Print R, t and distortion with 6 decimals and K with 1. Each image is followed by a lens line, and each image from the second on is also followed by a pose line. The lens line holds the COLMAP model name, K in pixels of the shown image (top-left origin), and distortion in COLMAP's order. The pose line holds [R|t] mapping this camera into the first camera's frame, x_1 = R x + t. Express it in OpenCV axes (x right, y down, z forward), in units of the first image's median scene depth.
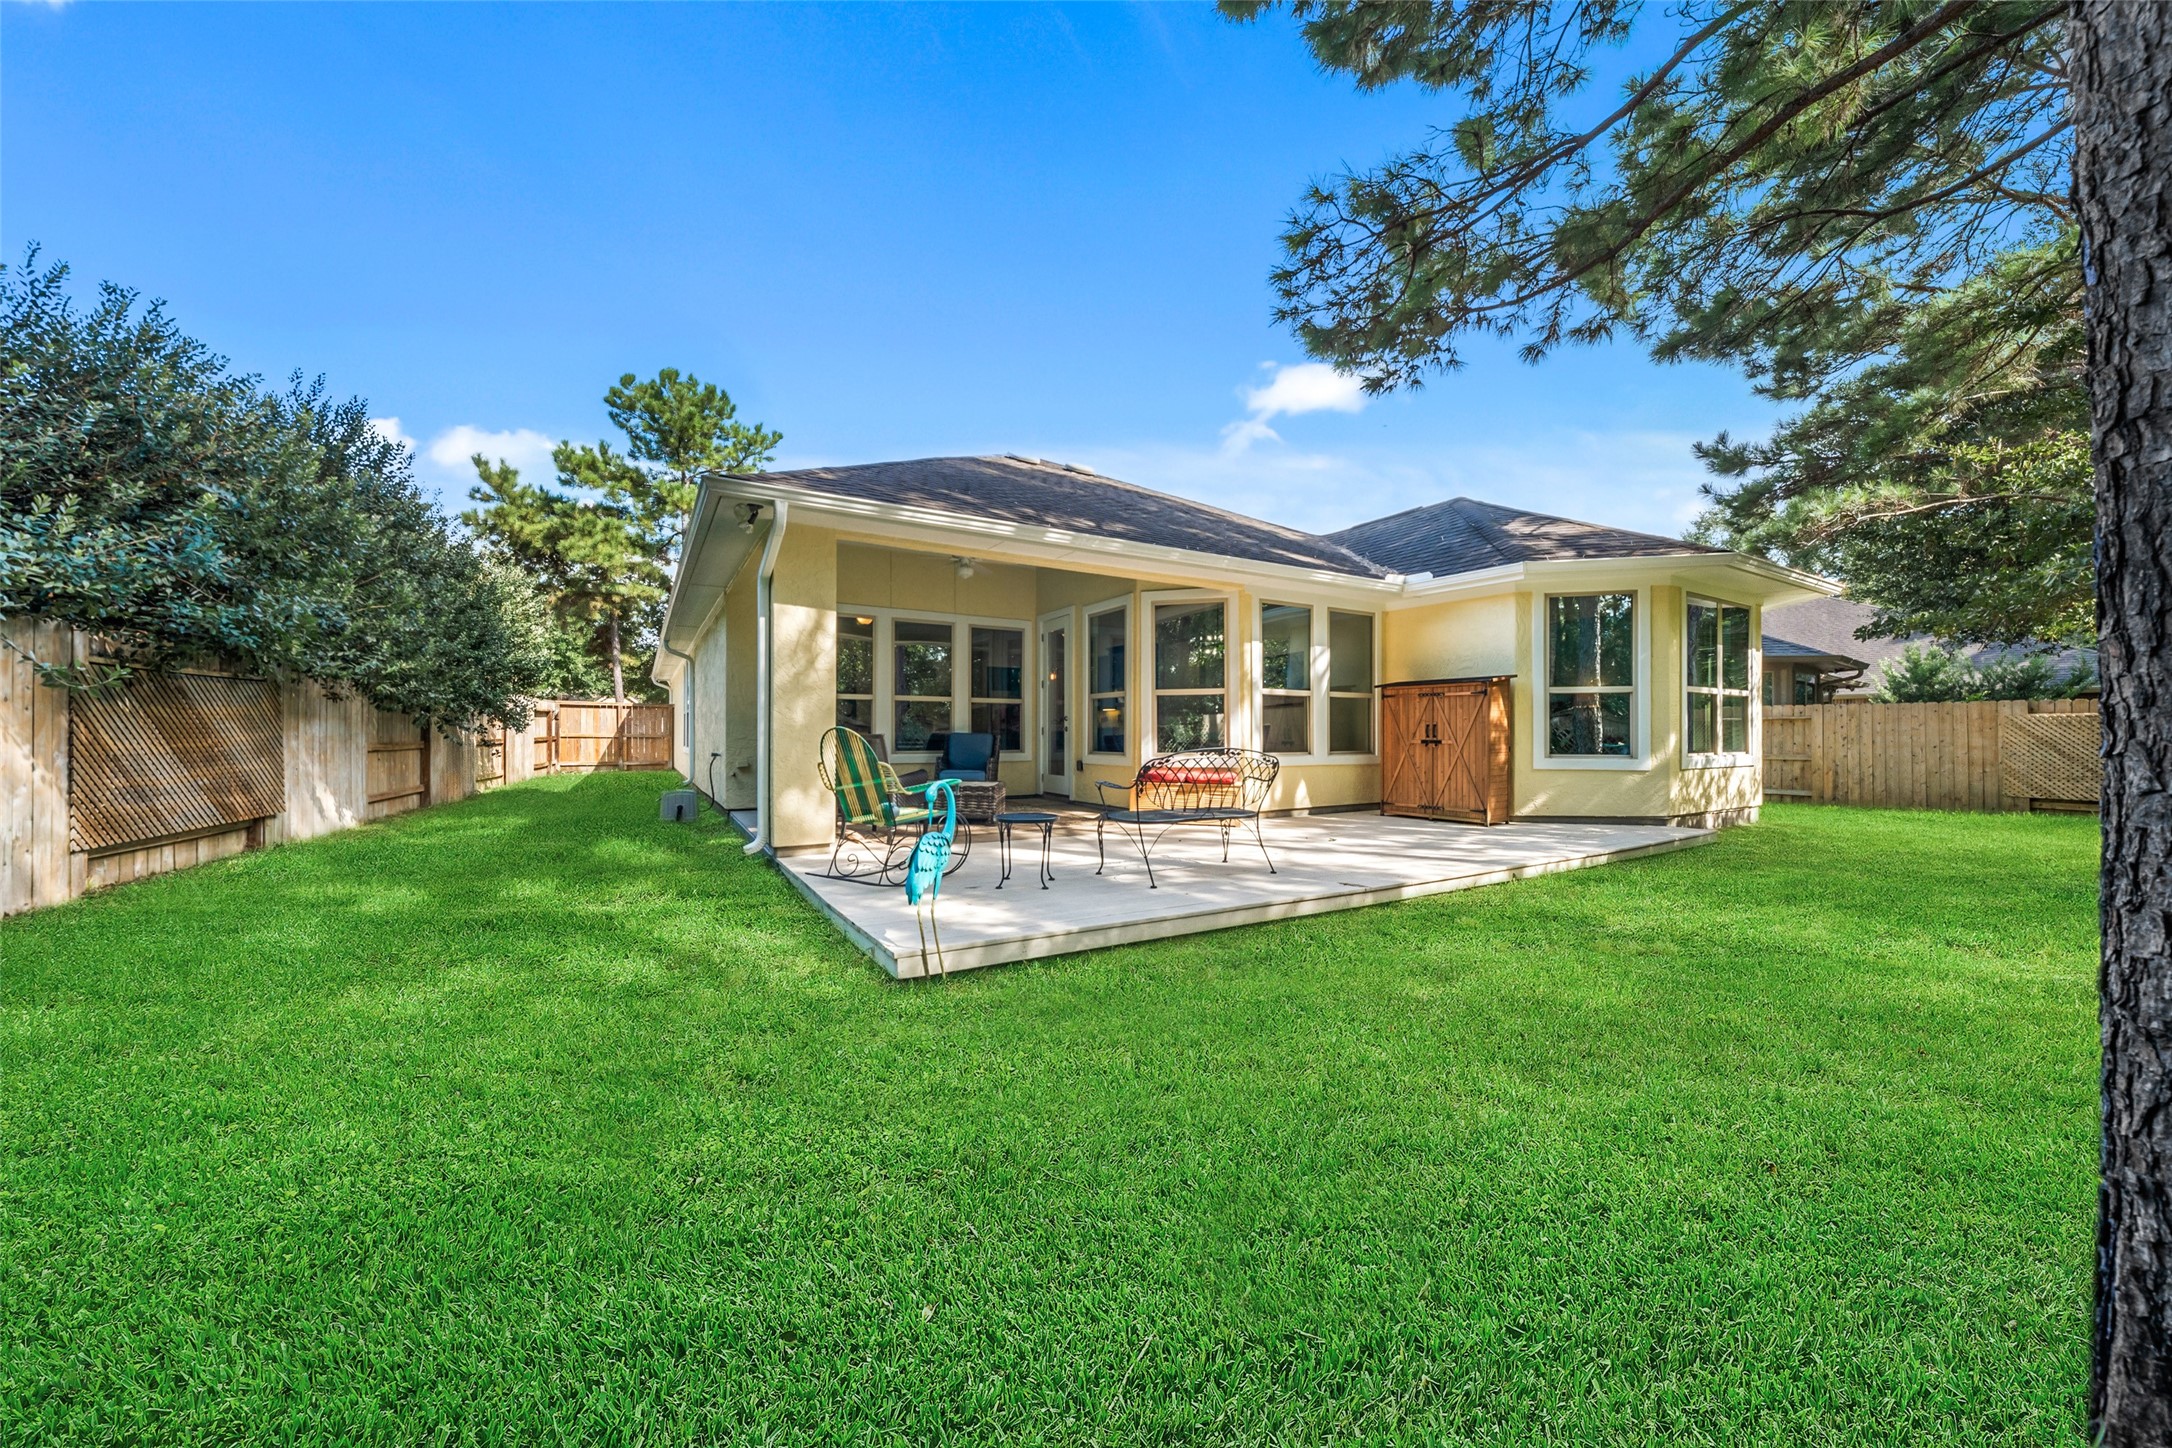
lens RADIAL K [[750.5, 0, 1091.6], [0, 750.5, 732.4], [0, 0, 1]] dist [-0.006358, 0.000122]
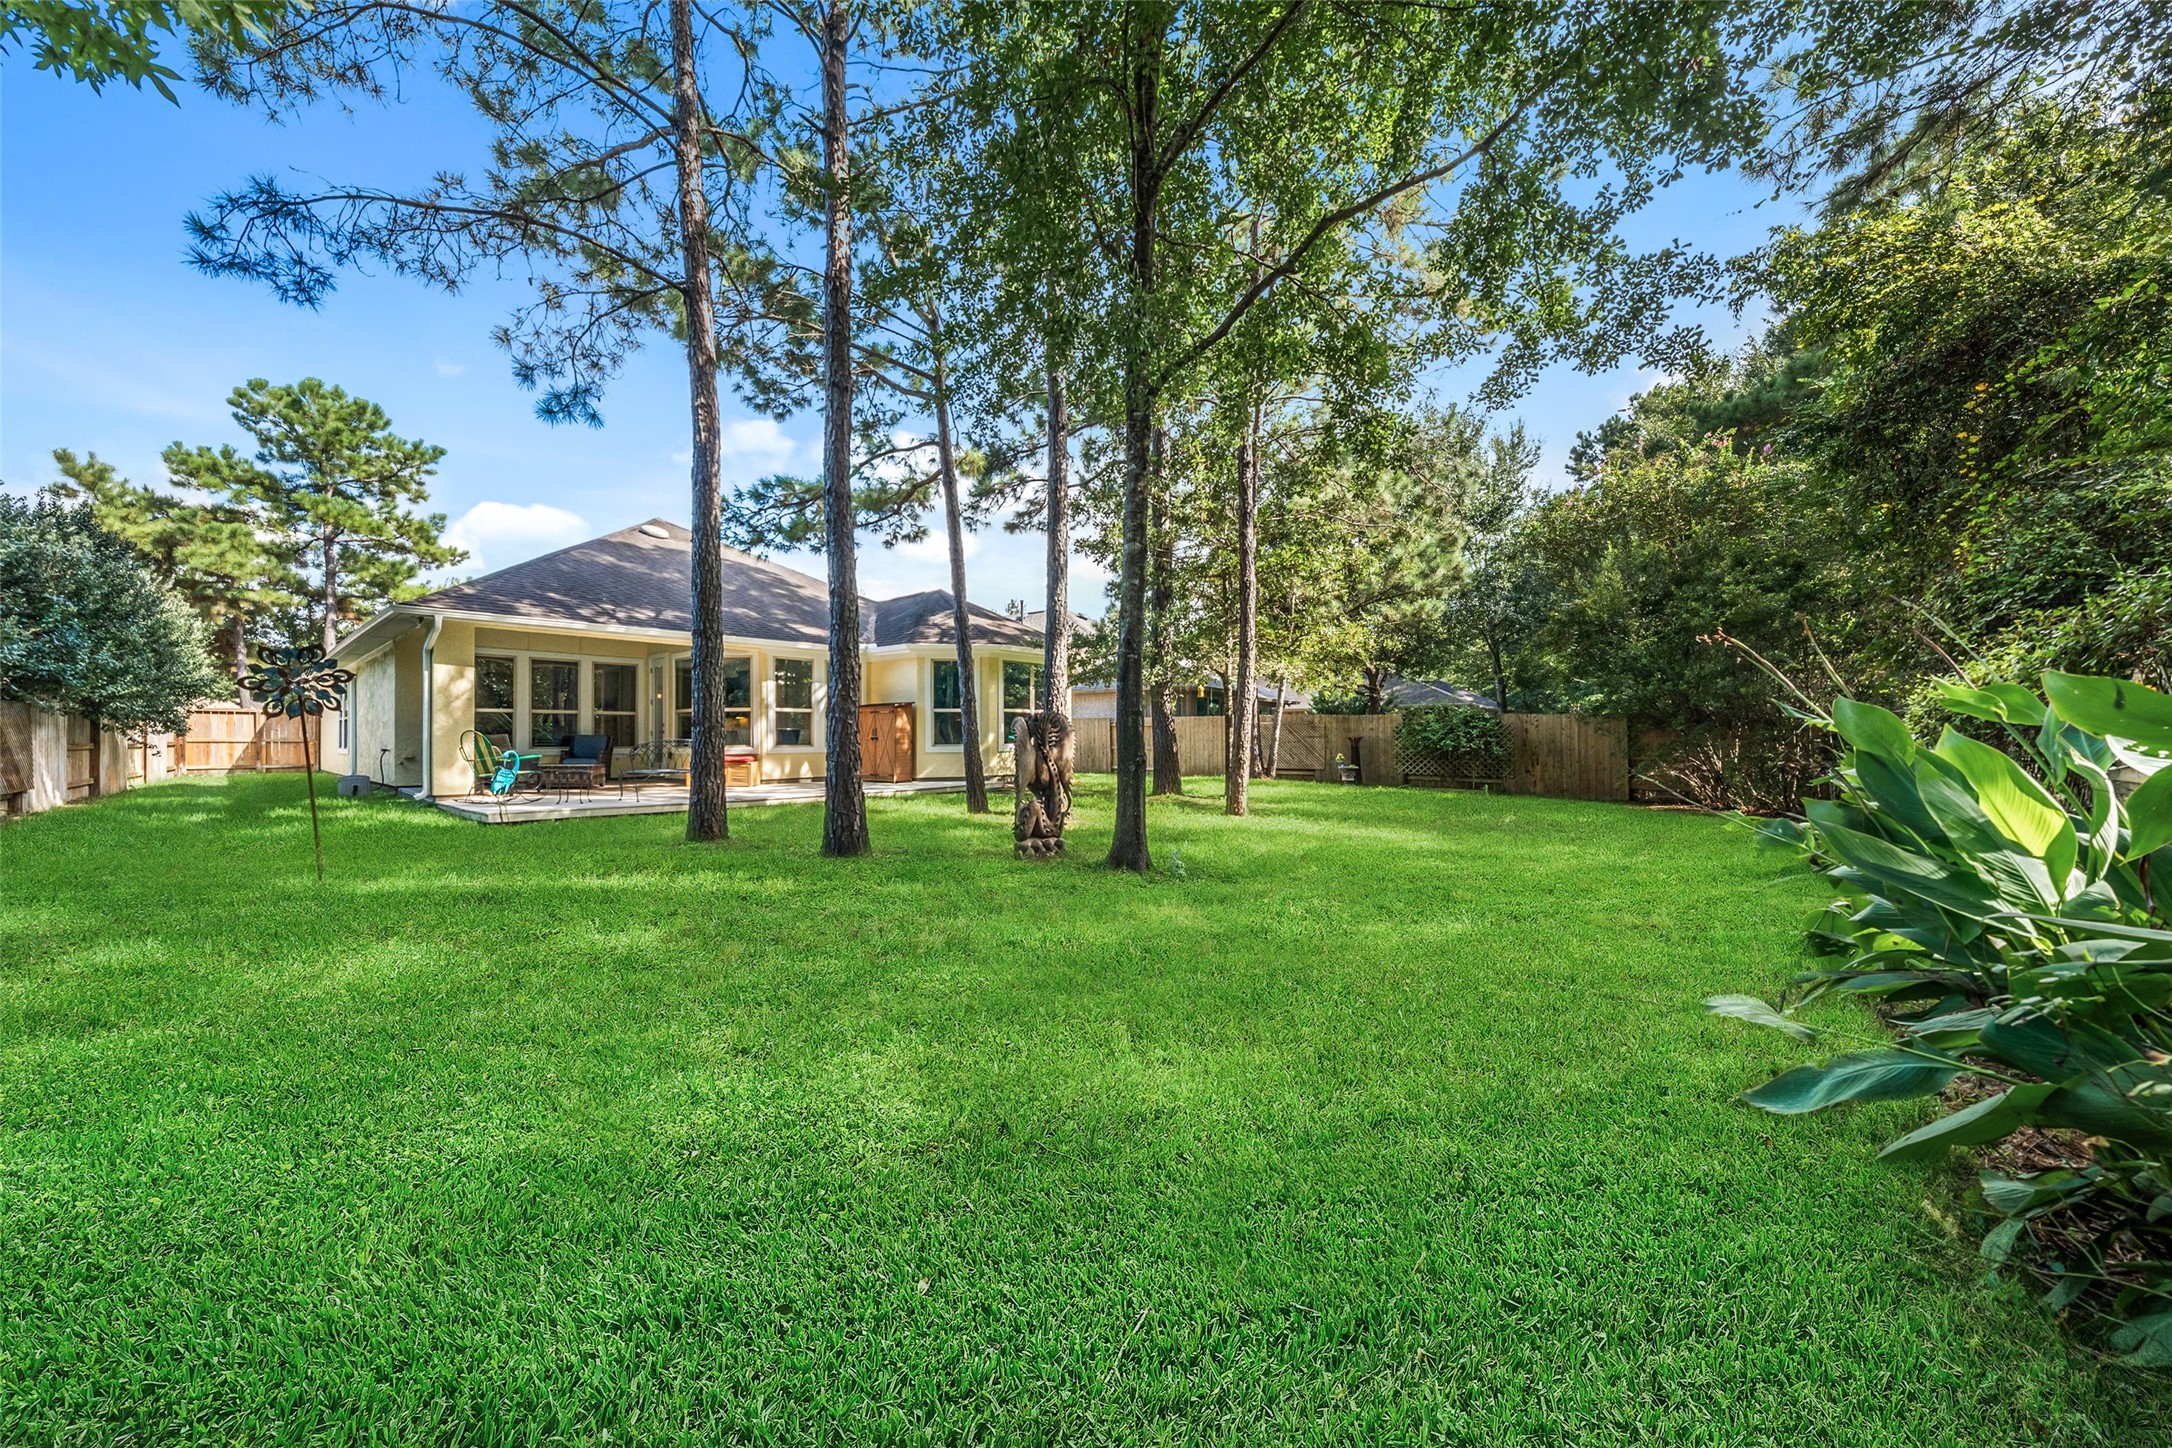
lens RADIAL K [[750.5, 0, 1078.4], [0, 750.5, 725.8], [0, 0, 1]] dist [-0.006358, 0.000122]
pose [[0.951710, -0.001320, 0.306997, 0.125428], [0.005306, 0.999912, -0.012151, 0.002522], [-0.306953, 0.013193, 0.951633, -0.296787]]
